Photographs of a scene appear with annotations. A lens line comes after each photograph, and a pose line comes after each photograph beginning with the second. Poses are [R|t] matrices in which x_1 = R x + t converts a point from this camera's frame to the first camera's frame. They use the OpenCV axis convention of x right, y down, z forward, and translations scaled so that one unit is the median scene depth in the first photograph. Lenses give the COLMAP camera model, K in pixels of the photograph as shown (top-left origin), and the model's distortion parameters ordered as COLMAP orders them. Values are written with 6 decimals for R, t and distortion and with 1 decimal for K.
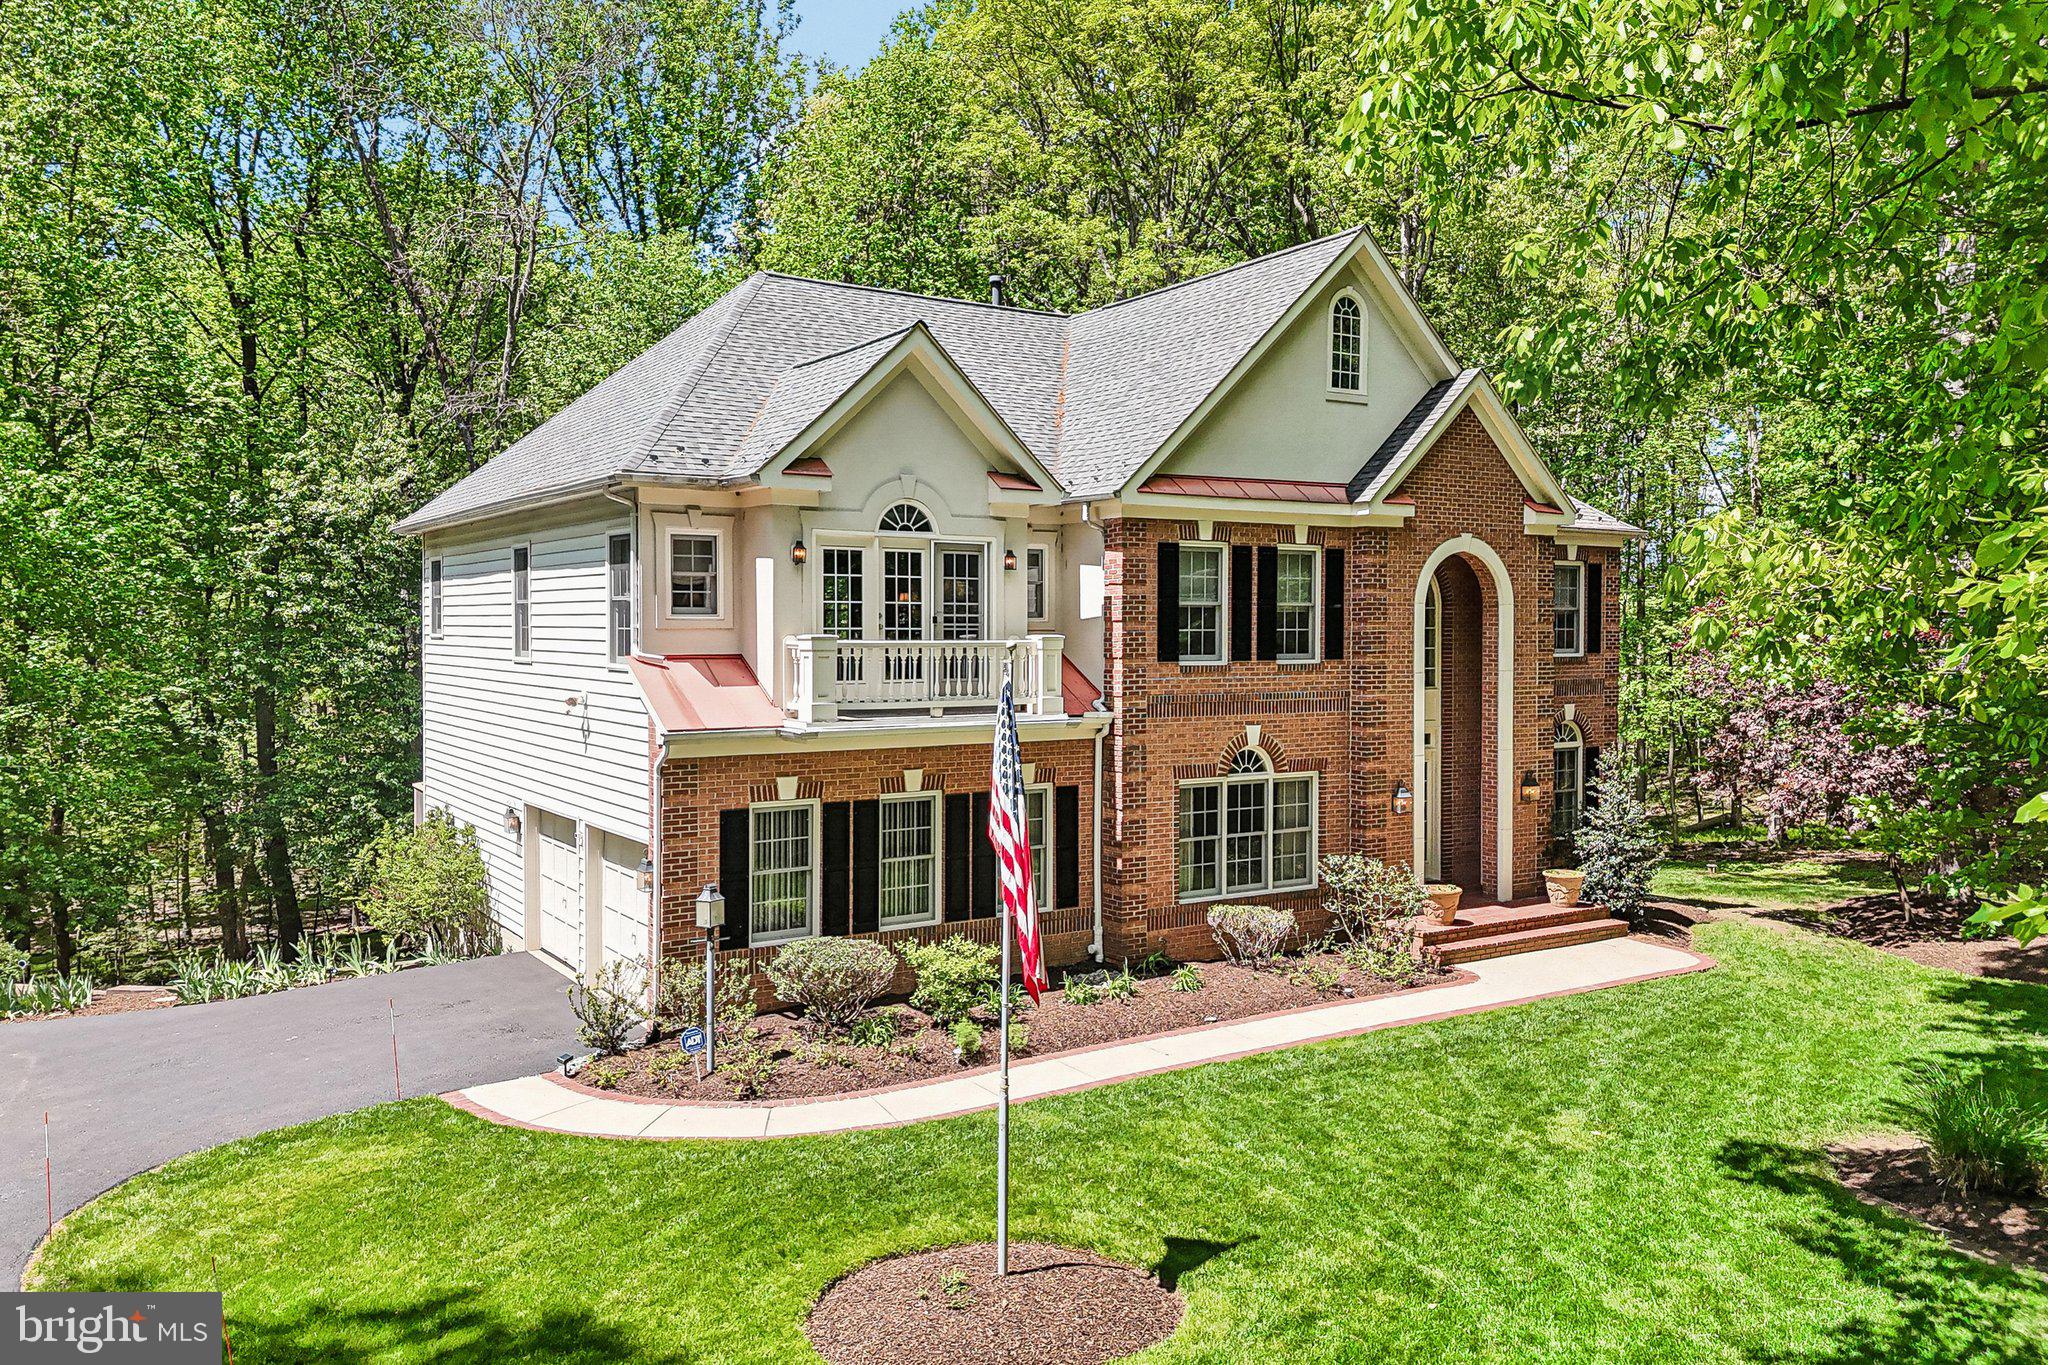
lens RADIAL K [[1533.5, 0, 1020.7], [0, 1533.5, 738.9], [0, 0, 1]] dist [0.065867, -0.003269]
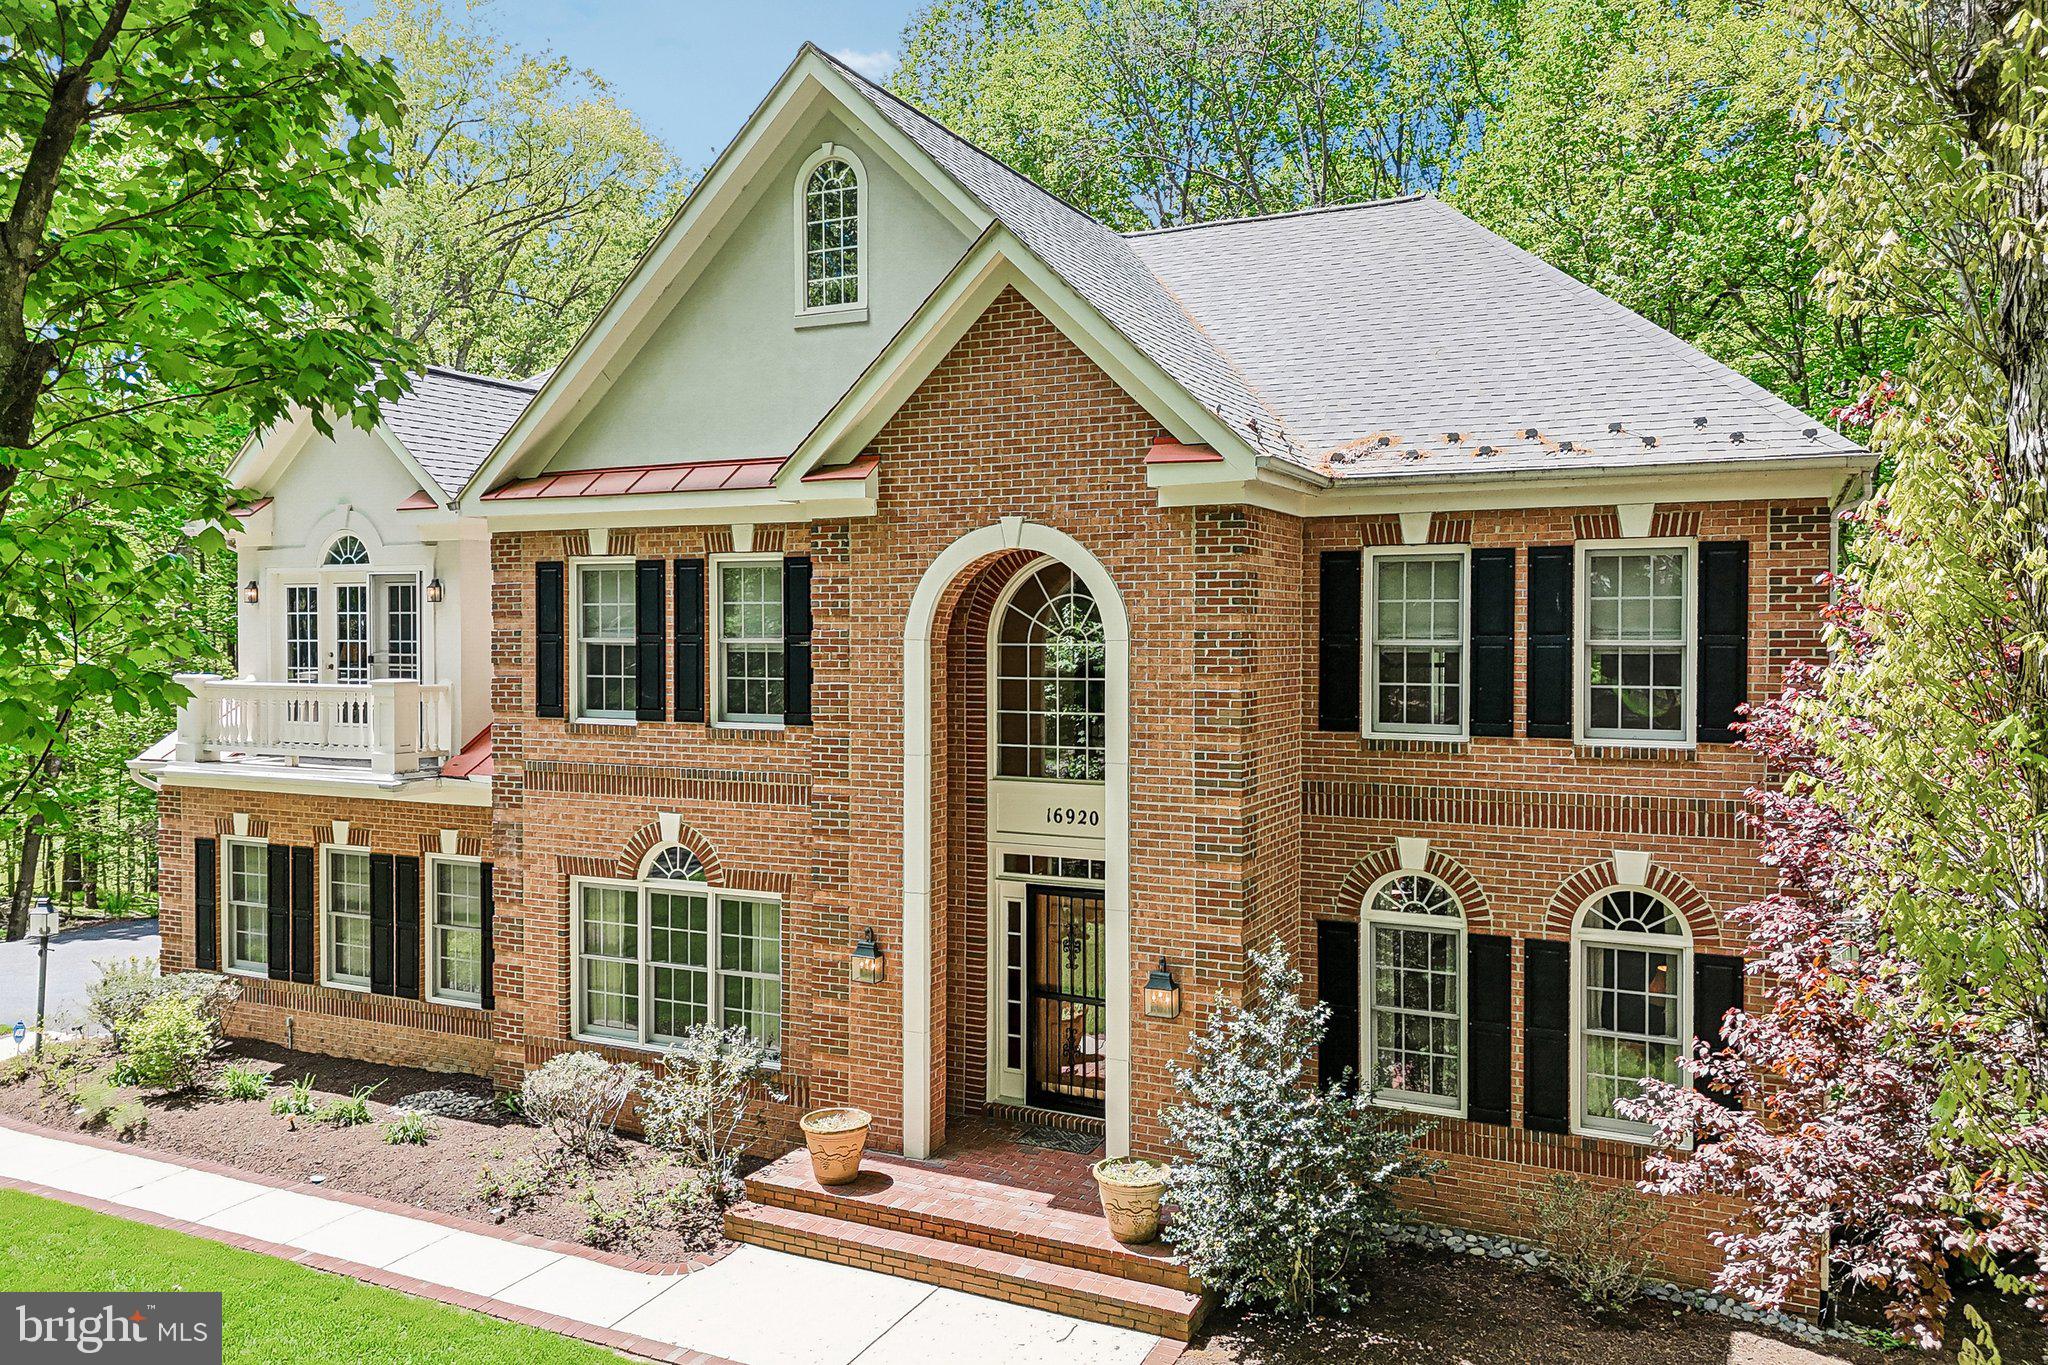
lens RADIAL K [[1533.5, 0, 1020.7], [0, 1533.5, 738.9], [0, 0, 1]] dist [0.065867, -0.003269]
pose [[0.508473, 0.046623, -0.859815, 0.845268], [-0.075568, 0.997097, 0.009378, -0.061946], [0.857755, 0.060206, 0.510520, 0.781315]]
